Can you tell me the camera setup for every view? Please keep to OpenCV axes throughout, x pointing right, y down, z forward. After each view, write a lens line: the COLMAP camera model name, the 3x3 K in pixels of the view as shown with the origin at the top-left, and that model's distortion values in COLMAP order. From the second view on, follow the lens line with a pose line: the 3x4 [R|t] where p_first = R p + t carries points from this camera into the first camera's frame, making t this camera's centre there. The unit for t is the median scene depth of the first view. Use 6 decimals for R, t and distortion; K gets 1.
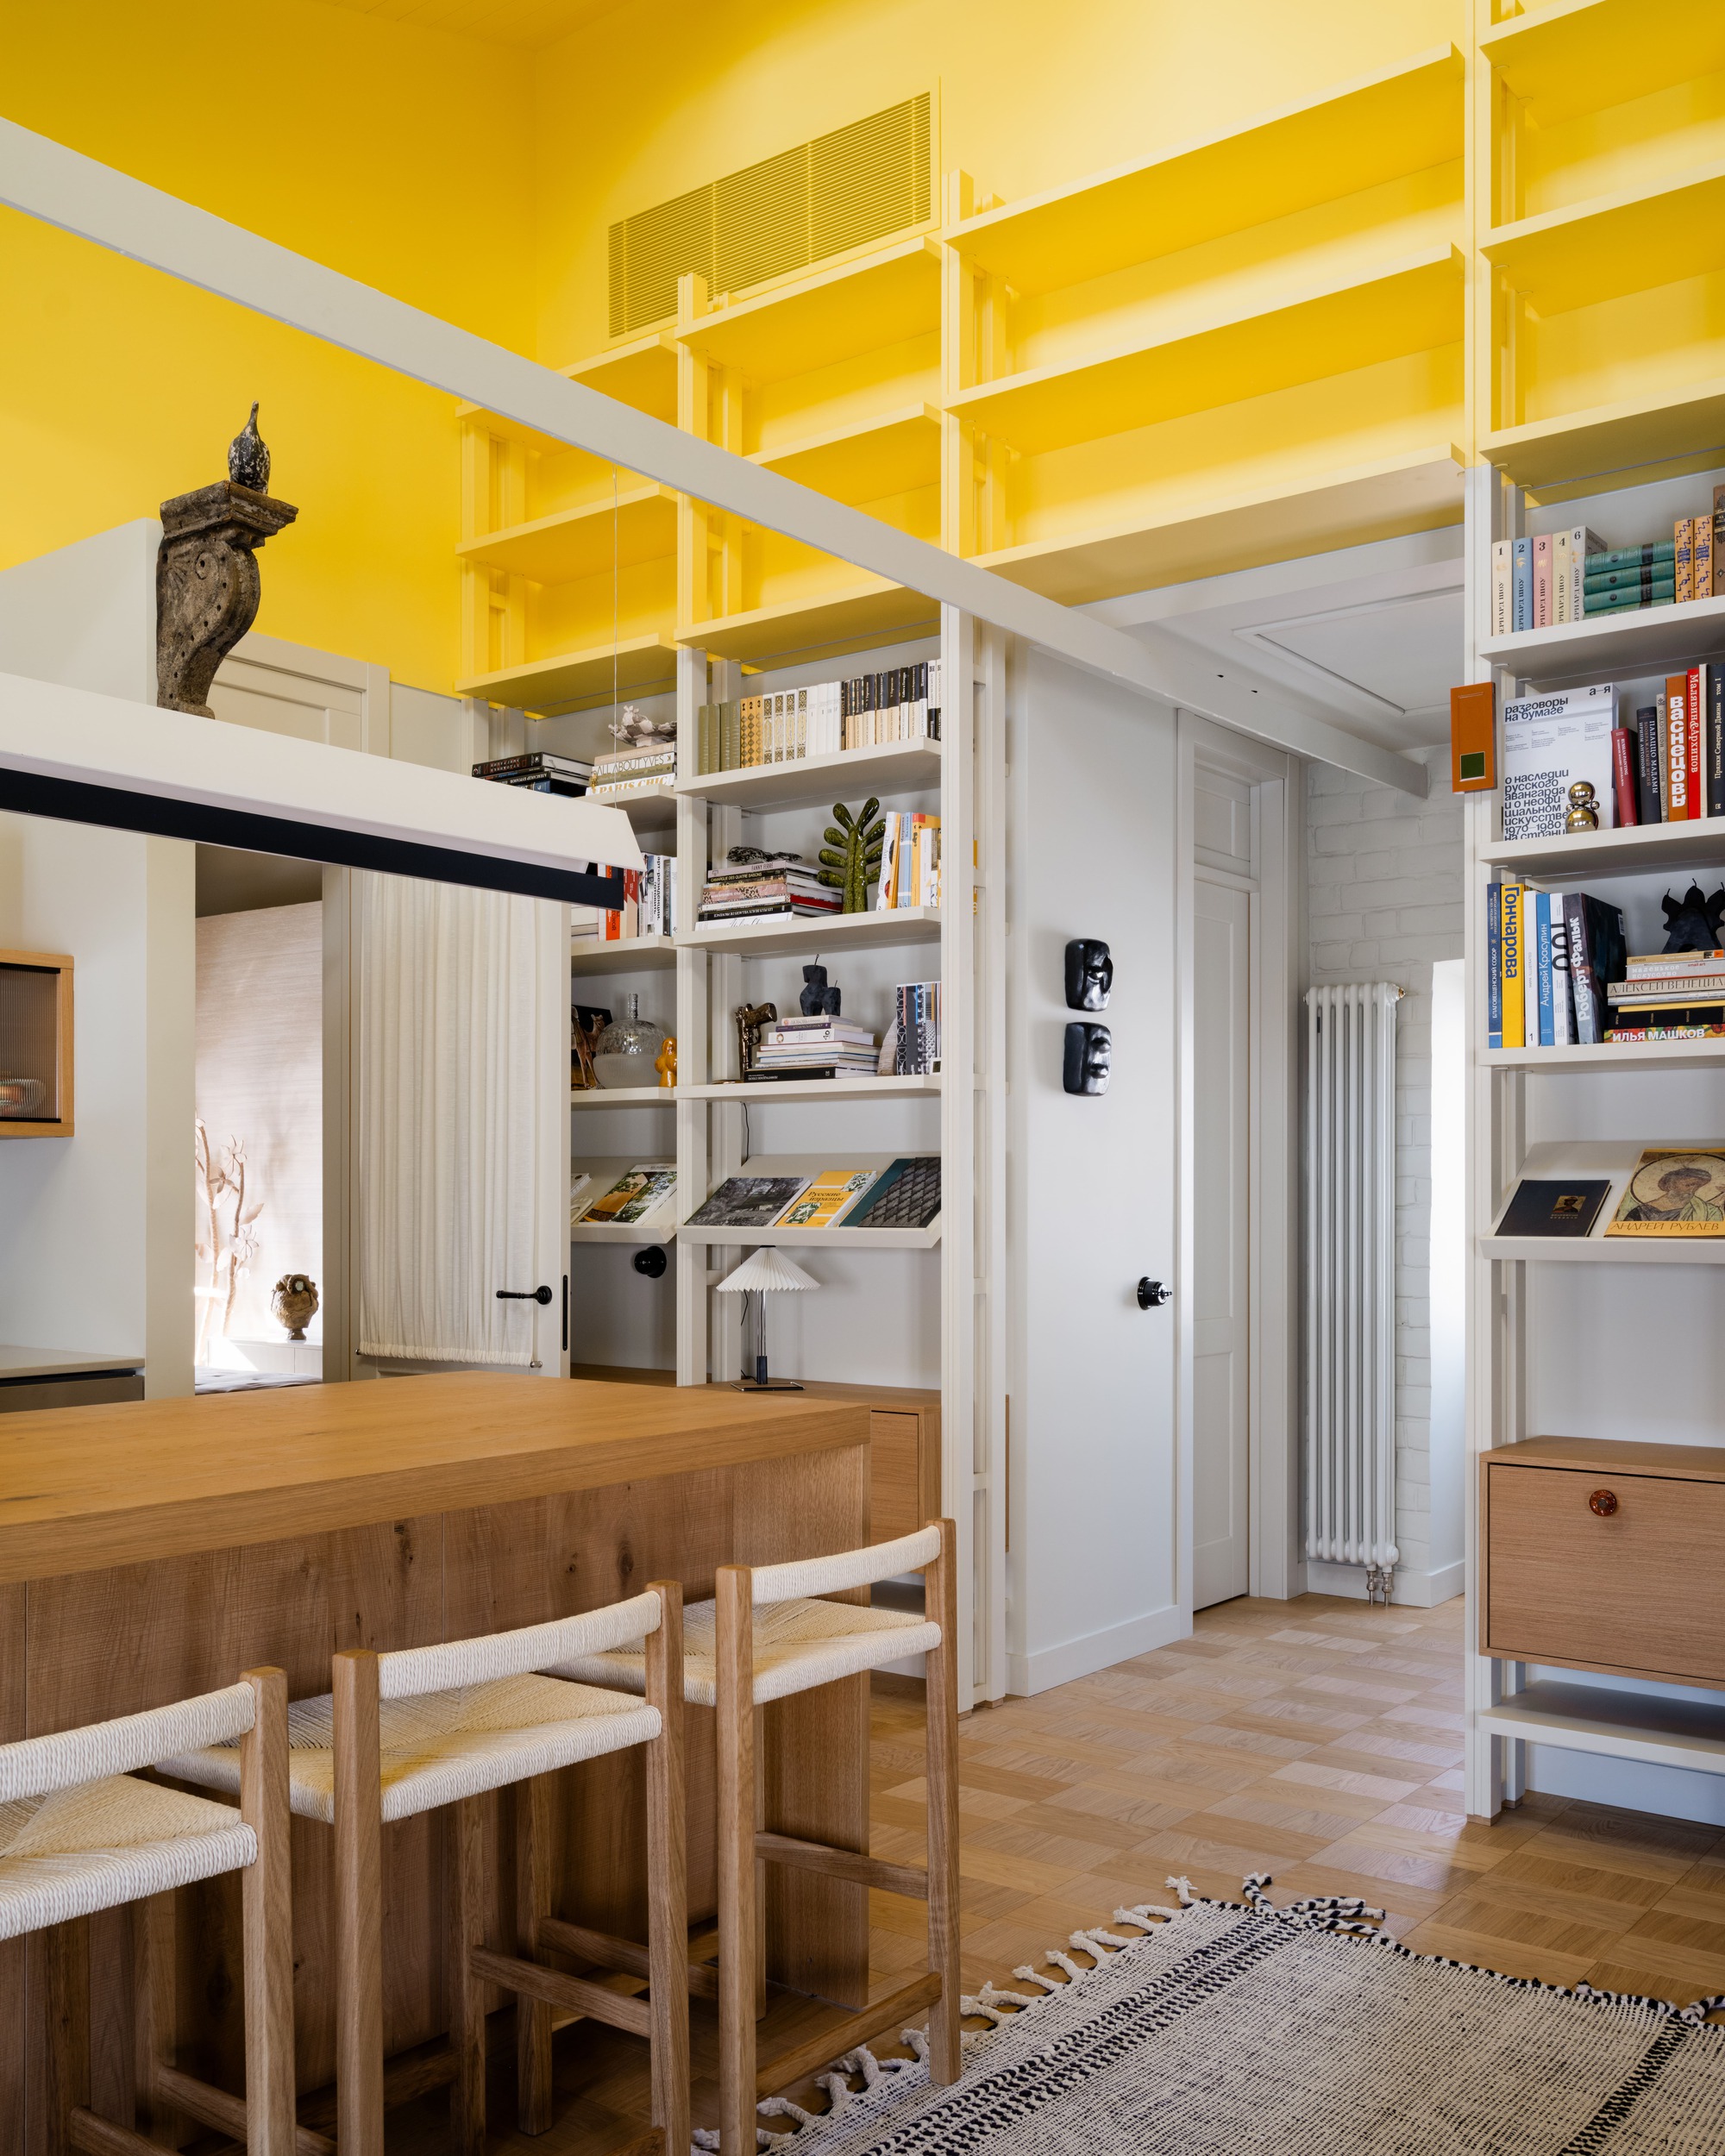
lens RADIAL K [[1932.3, 0, 918.1], [0, 1932.3, 1188.0], [0, 0, 1]] dist [0.000152, -0.001251]
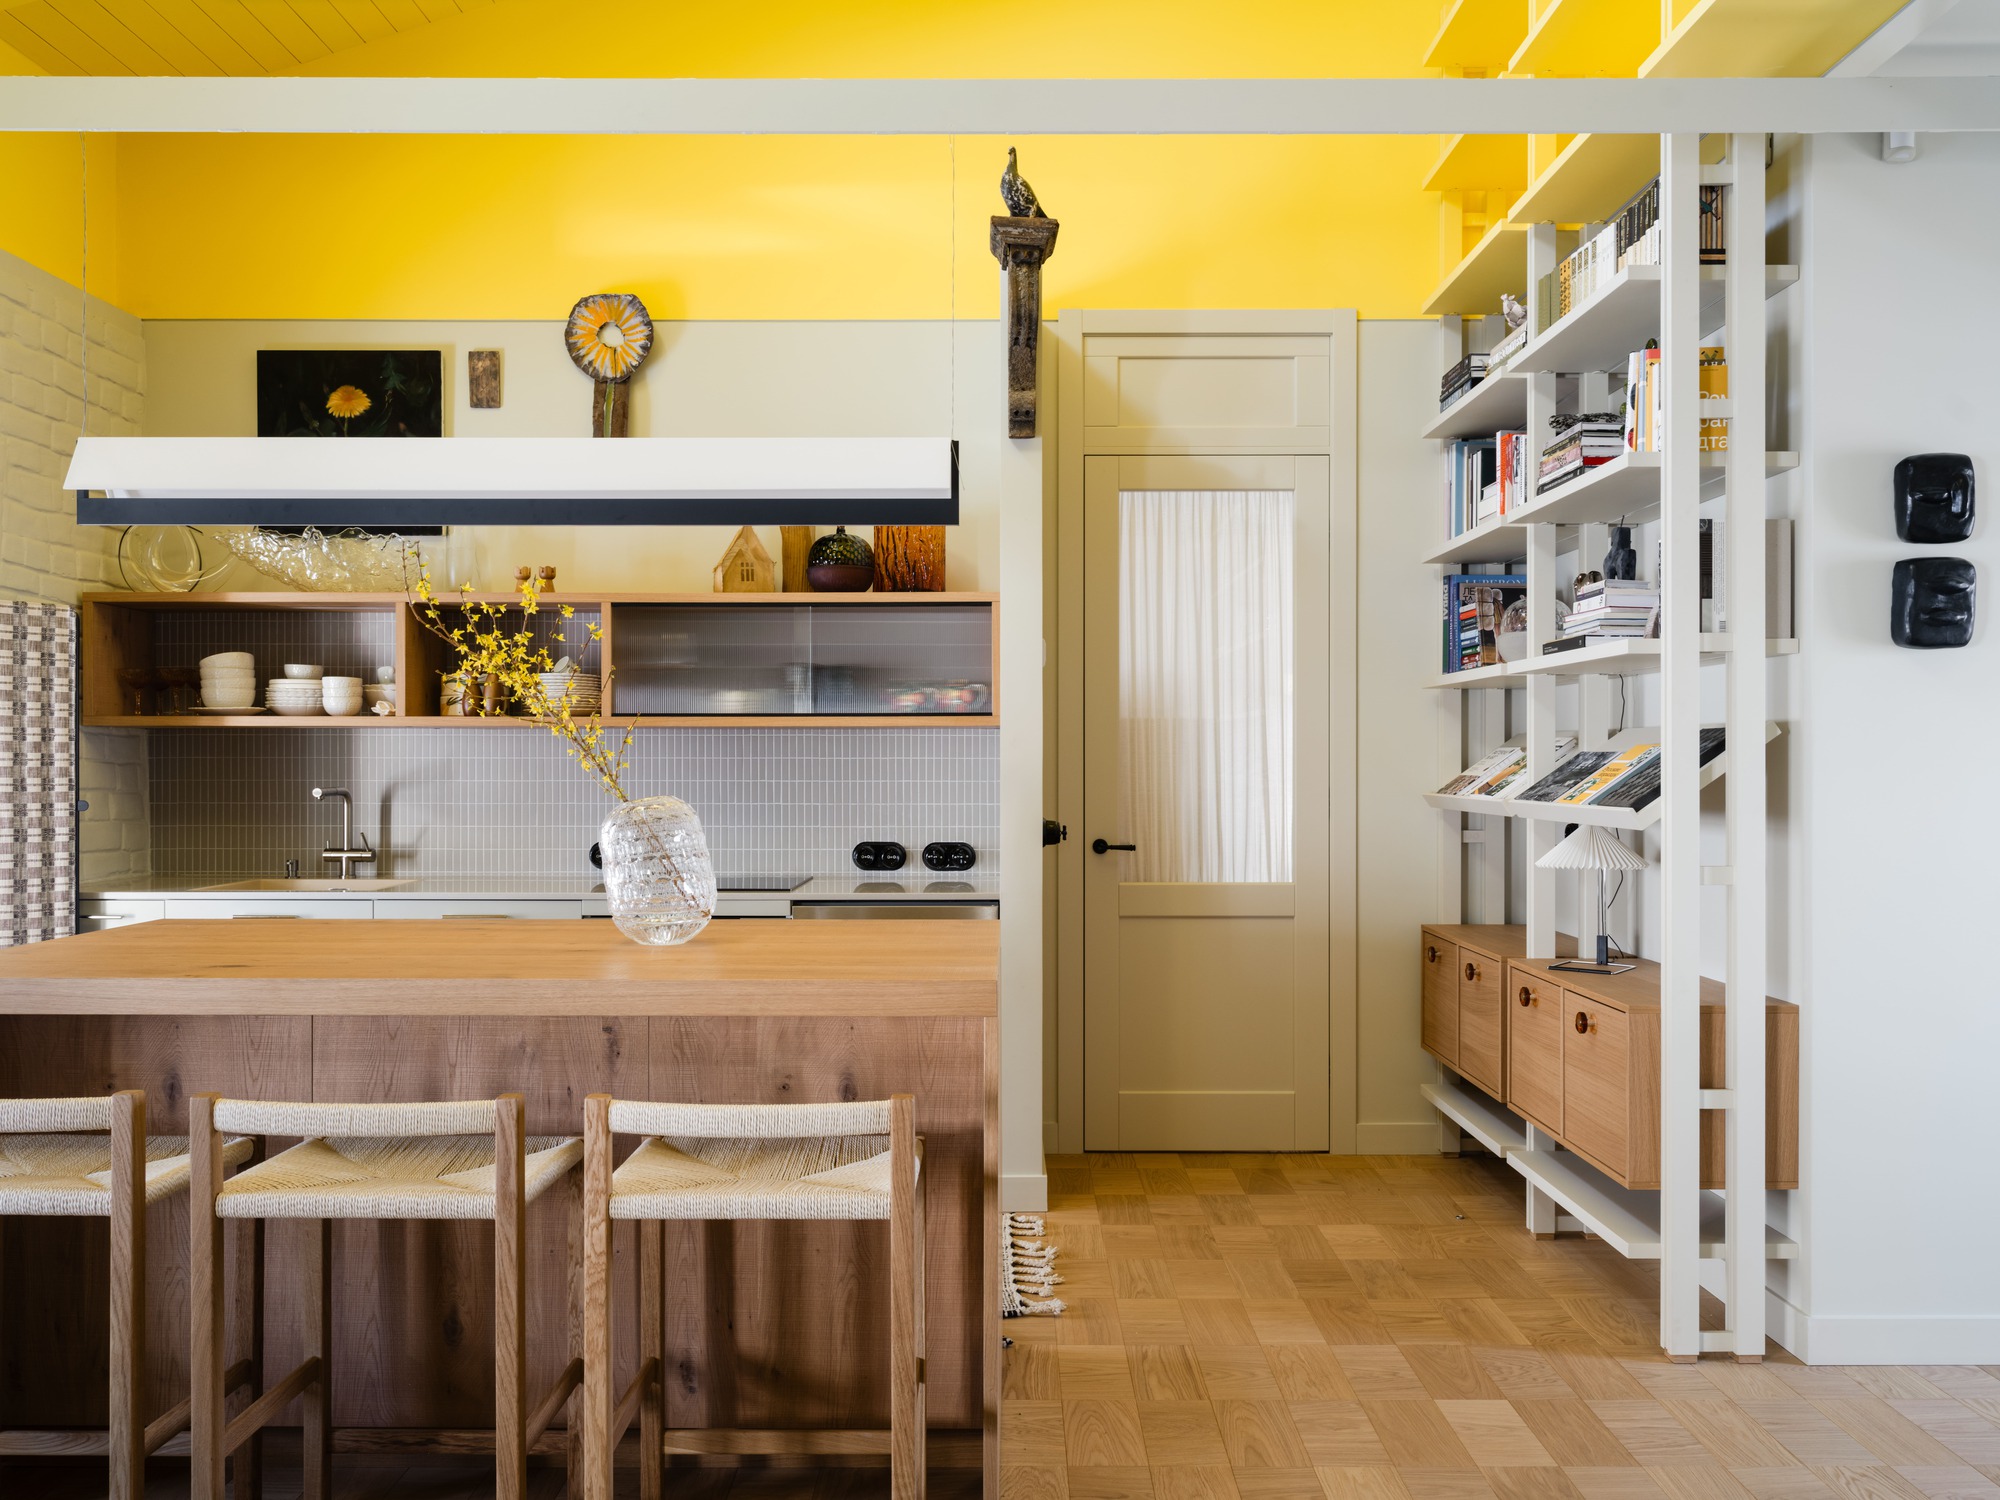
lens RADIAL K [[1587.0, 0, 1009.2], [0, 1587.0, 760.6], [0, 0, 1]] dist [-0.003118, 0.004402]
pose [[0.595029, -0.000658, -0.803704, 0.648159], [0.004013, 0.999990, 0.002152, -0.006509], [0.803694, -0.004506, 0.595026, 0.491121]]
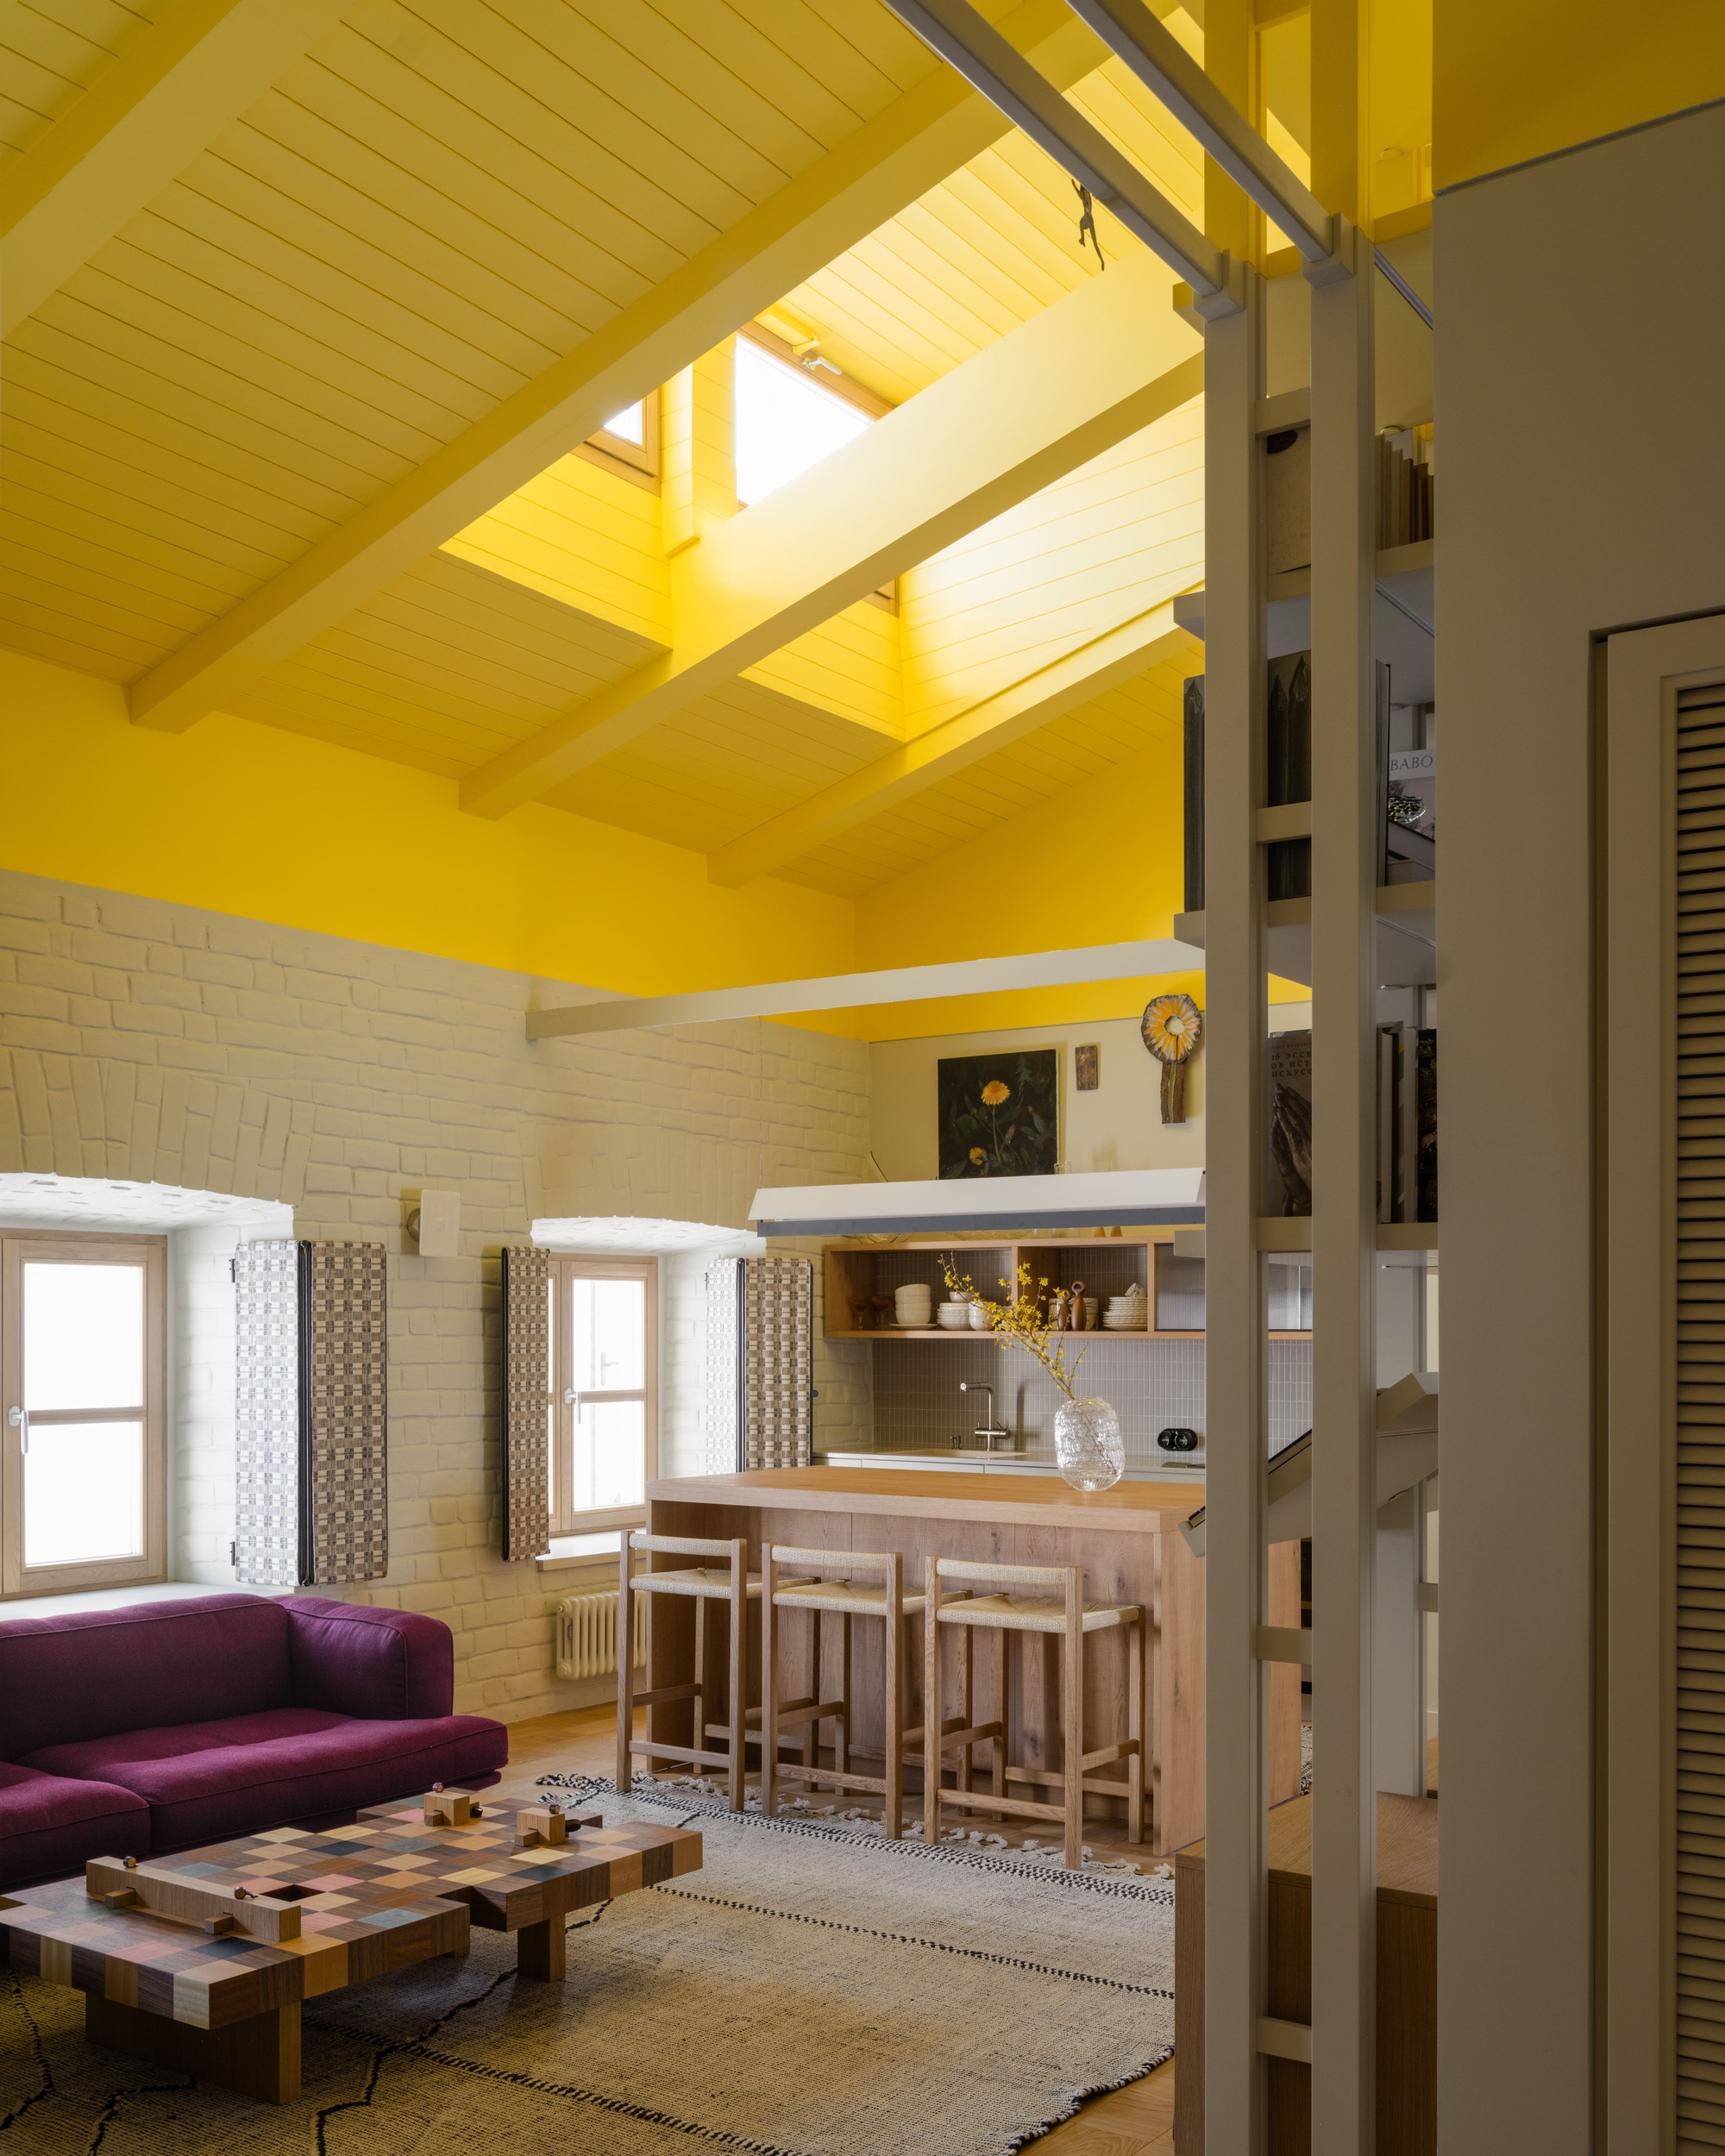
lens RADIAL K [[2029.1, 0, 864.4], [0, 2029.1, 1340.2], [0, 0, 1]] dist [0.000873, -0.000626]
pose [[0.025223, 0.002051, -0.999680, 1.748288], [0.002417, 0.999995, 0.002113, -0.044229], [0.999679, -0.002470, 0.025218, 0.674831]]
